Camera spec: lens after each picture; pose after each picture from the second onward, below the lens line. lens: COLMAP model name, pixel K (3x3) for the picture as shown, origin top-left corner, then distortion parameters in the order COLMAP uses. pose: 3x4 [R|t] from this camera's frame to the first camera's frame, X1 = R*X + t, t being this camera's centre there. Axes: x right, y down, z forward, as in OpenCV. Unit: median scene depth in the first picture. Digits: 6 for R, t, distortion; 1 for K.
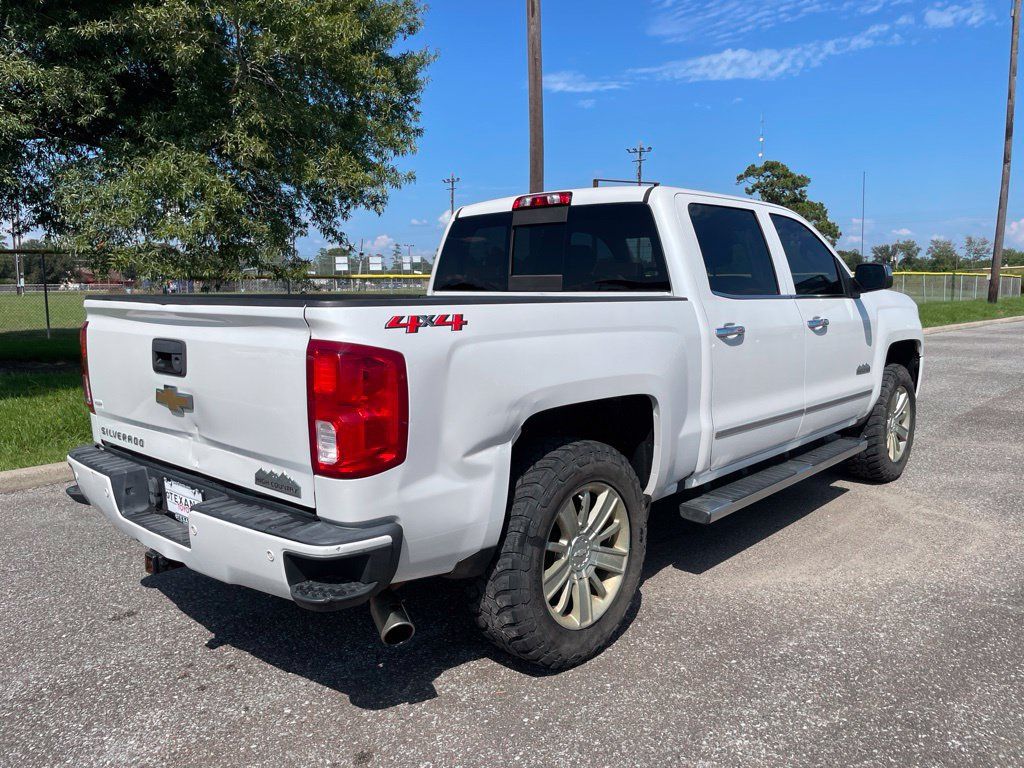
lens RADIAL K [[779.2, 0, 513.5], [0, 779.2, 381.4], [0, 0, 1]] dist [0.073666, -0.106502]
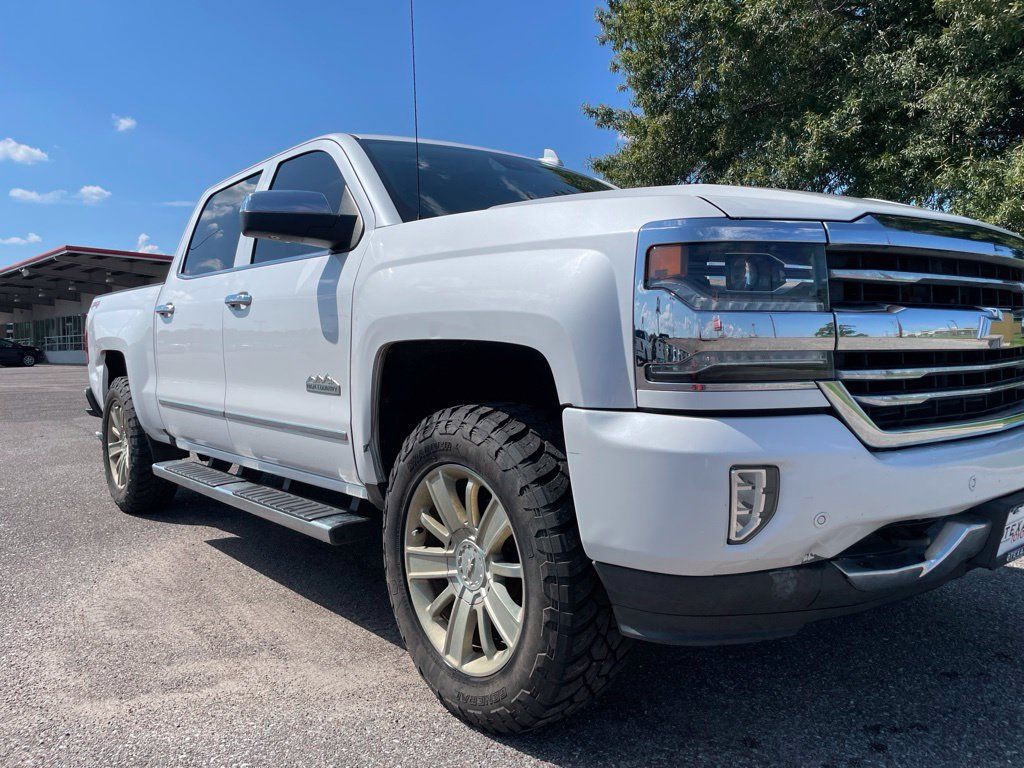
lens RADIAL K [[779.2, 0, 512.4], [0, 779.2, 386.3], [0, 0, 1]] dist [0.073666, -0.106502]
pose [[-0.150098, 0.061188, -0.986776, 1.133089], [-0.103761, 0.991596, 0.077270, -0.082151], [0.983211, 0.113987, -0.142488, 1.439355]]
